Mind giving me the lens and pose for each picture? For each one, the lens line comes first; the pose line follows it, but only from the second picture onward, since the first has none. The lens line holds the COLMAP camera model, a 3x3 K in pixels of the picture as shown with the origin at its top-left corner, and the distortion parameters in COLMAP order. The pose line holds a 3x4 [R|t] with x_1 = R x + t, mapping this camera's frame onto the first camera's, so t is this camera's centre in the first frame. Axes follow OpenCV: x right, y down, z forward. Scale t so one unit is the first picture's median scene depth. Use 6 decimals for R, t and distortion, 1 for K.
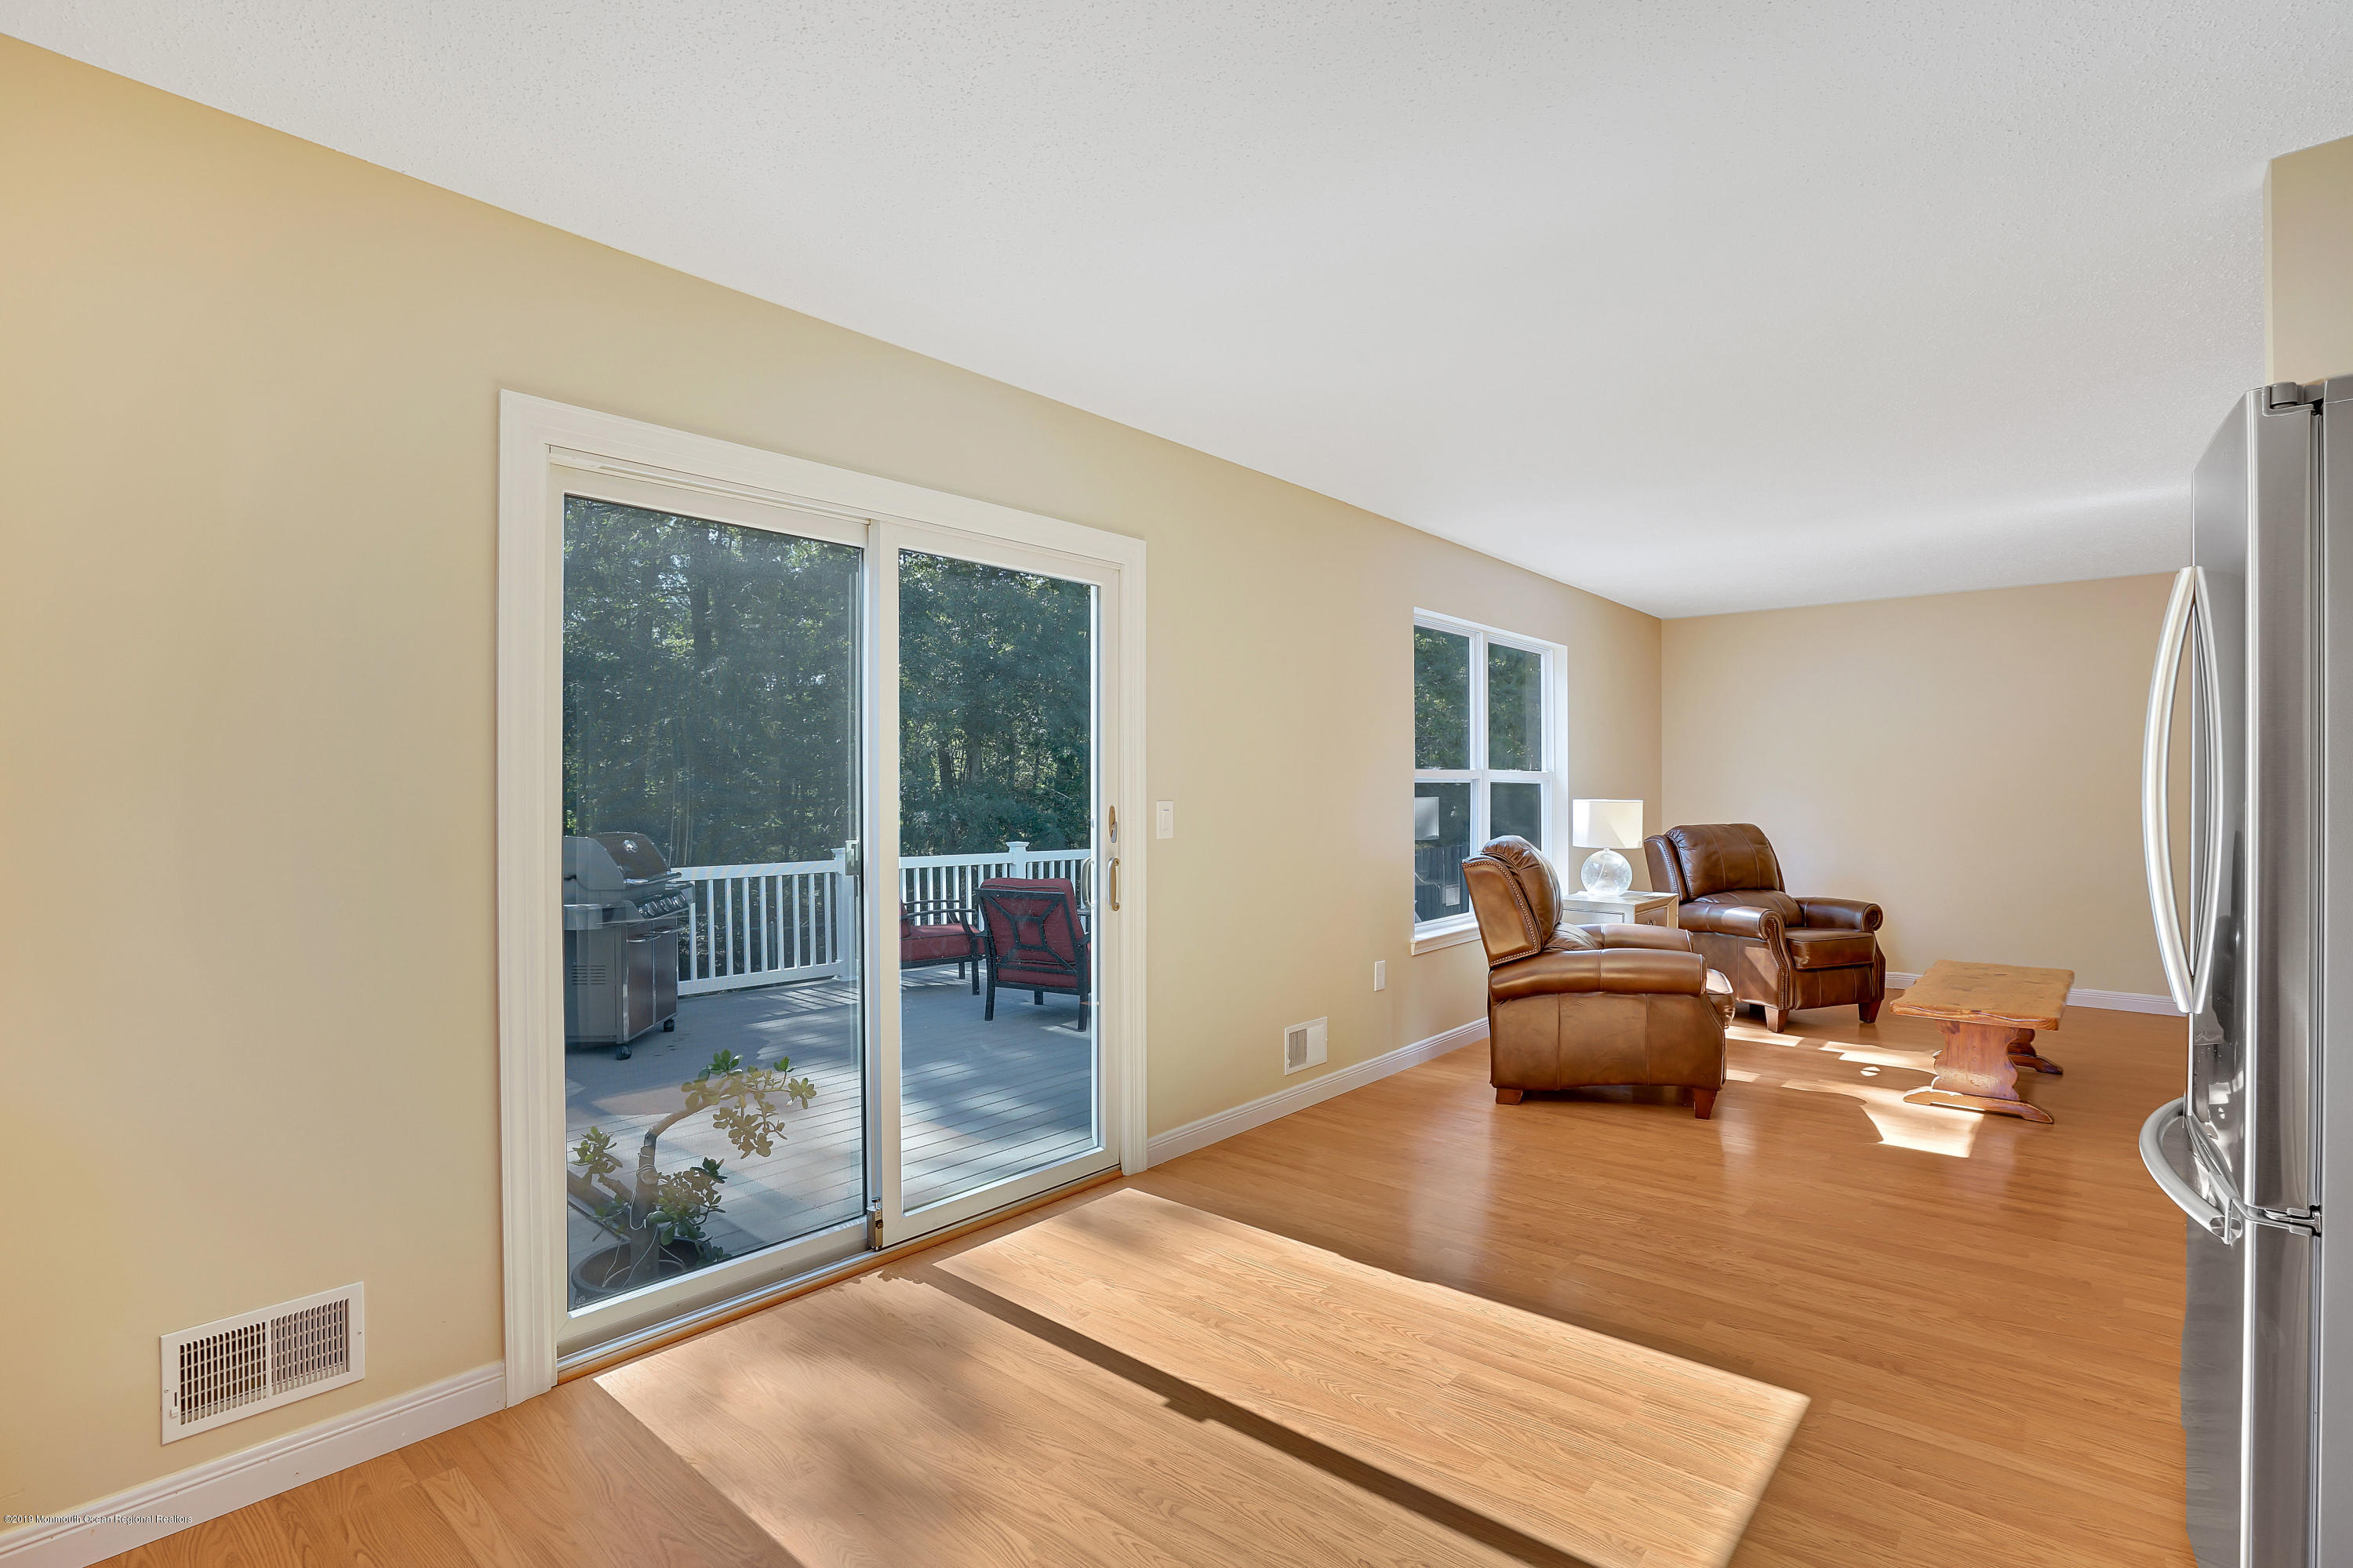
lens RADIAL K [[1151.6, 0, 1175.8], [0, 1151.6, 781.6], [0, 0, 1]] dist [-0.017858, 0.006334]
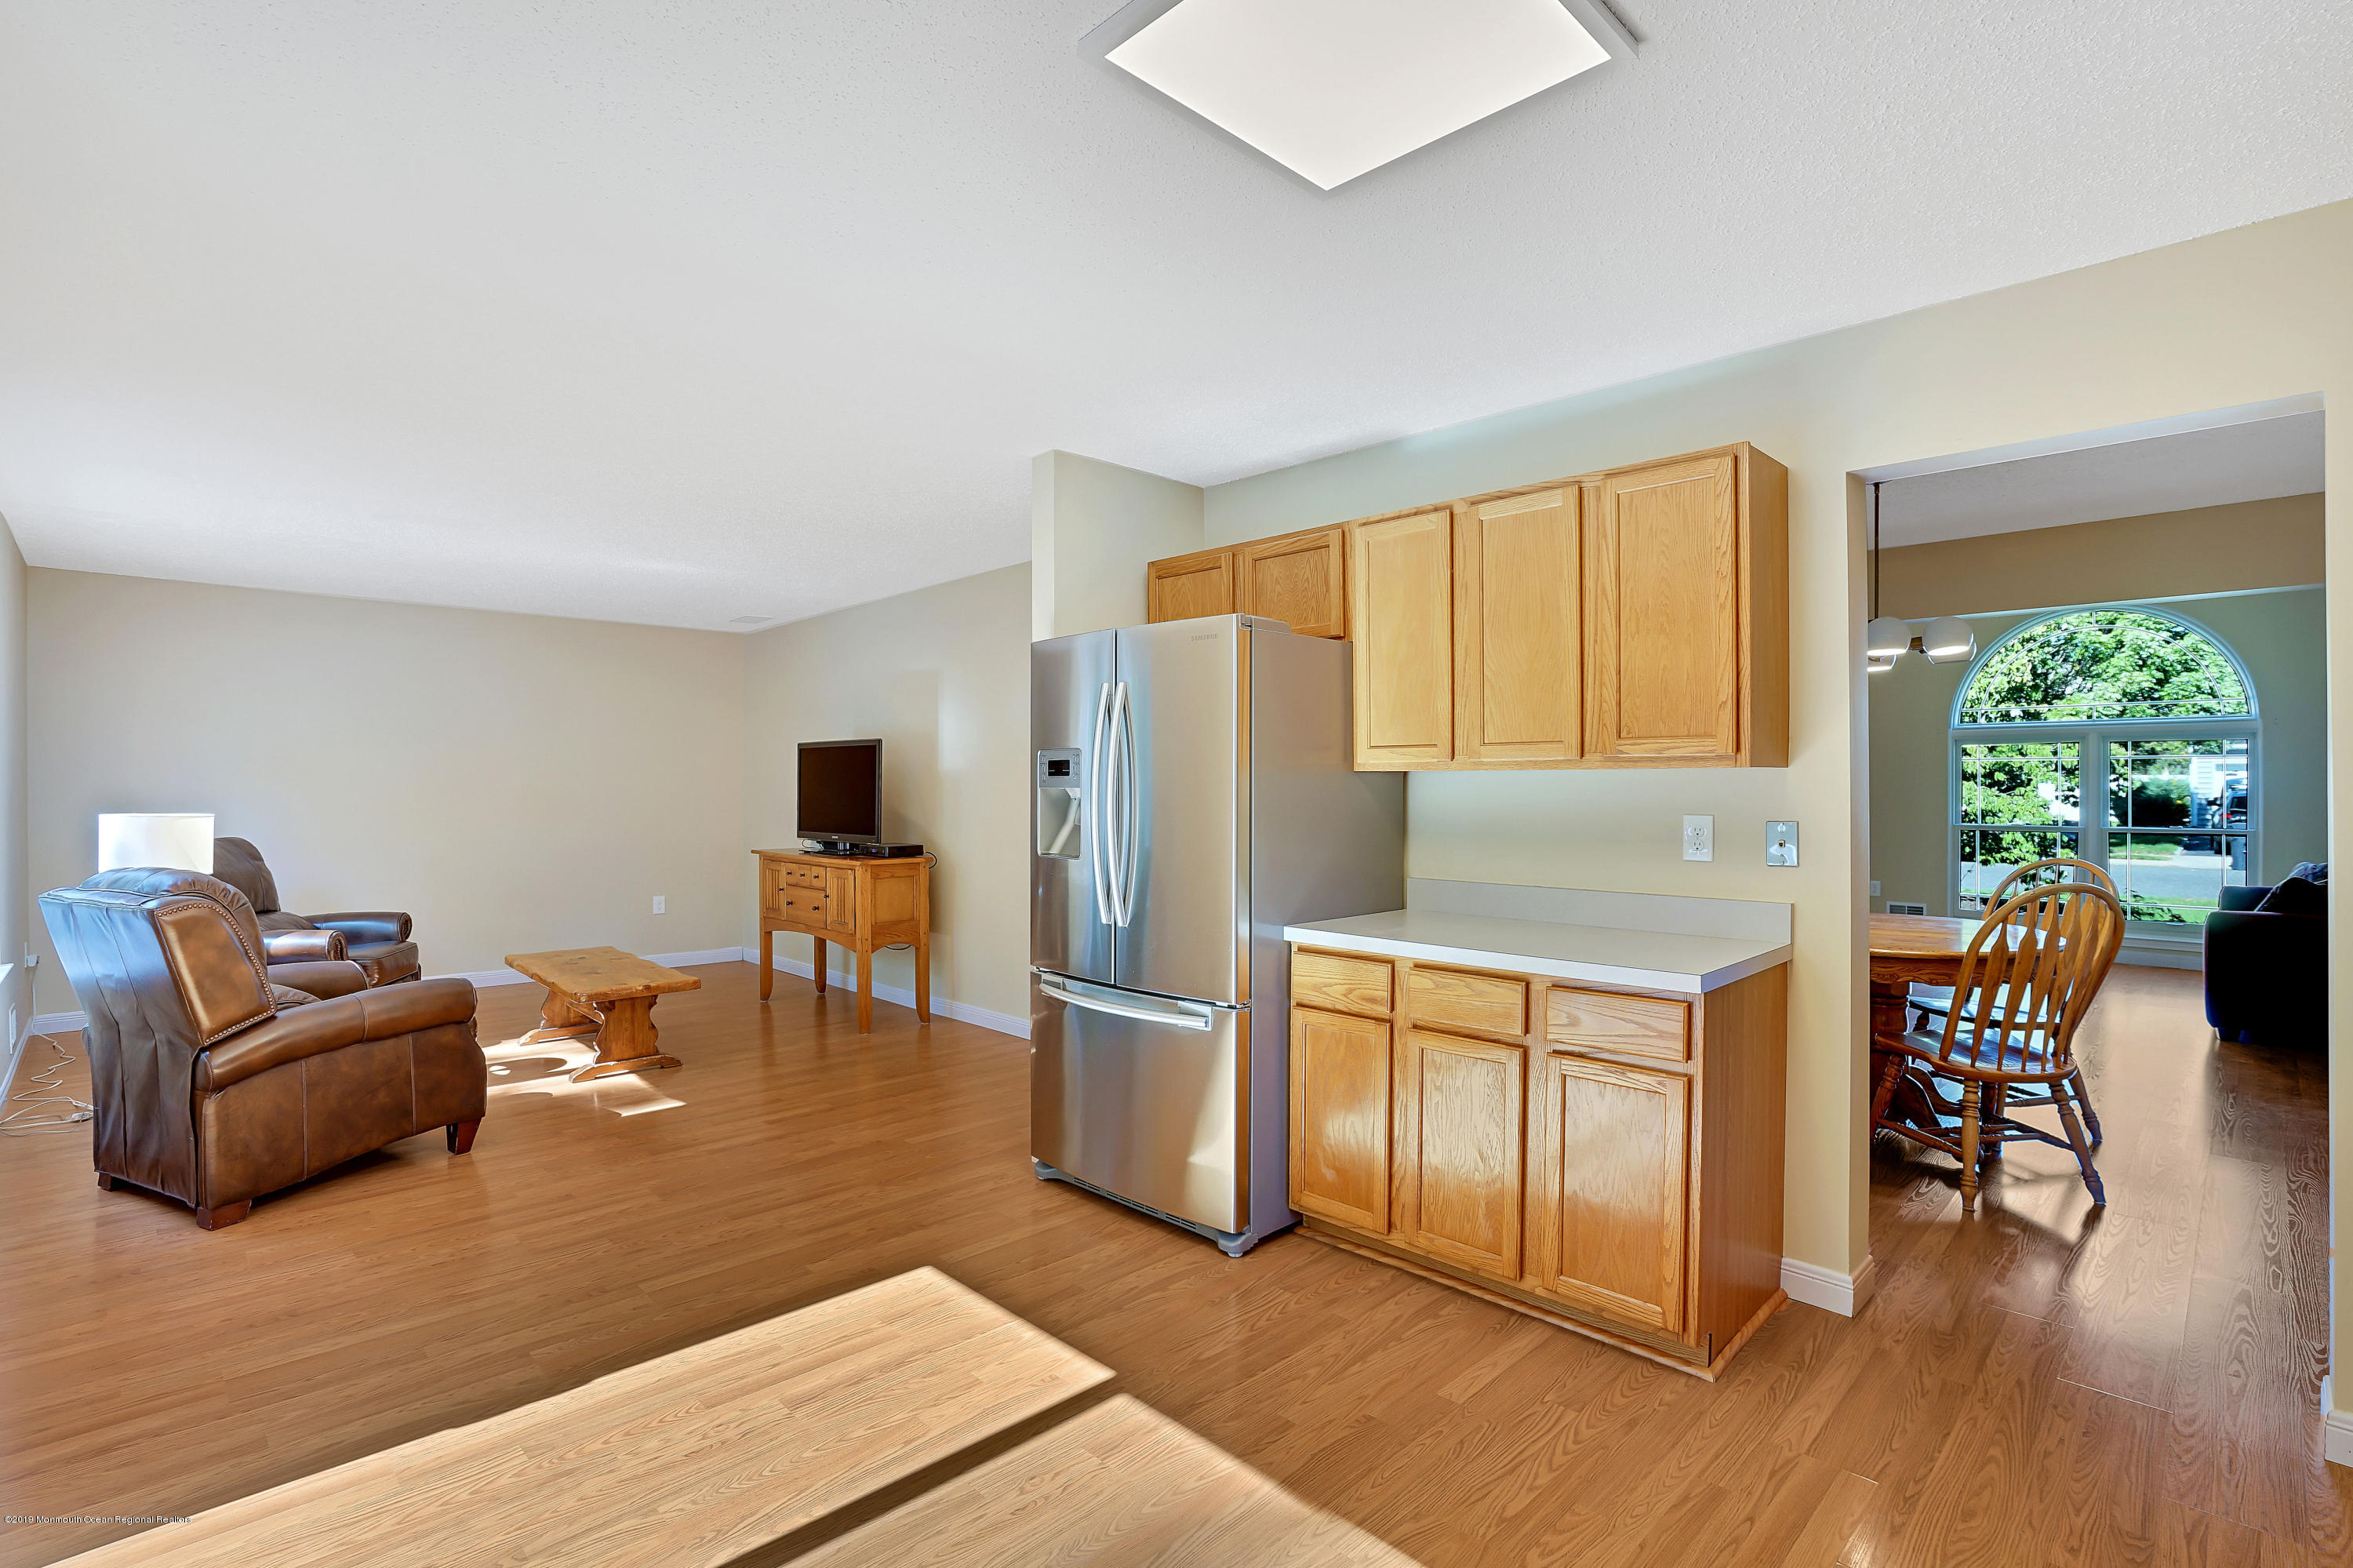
lens RADIAL K [[1151.6, 0, 1161.6], [0, 1151.6, 794.5], [0, 0, 1]] dist [-0.017858, 0.006334]
pose [[0.065638, -0.001399, 0.997843, -0.665273], [-0.007572, 0.999970, 0.001900, -0.007687], [-0.997815, -0.007680, 0.065625, 0.573117]]
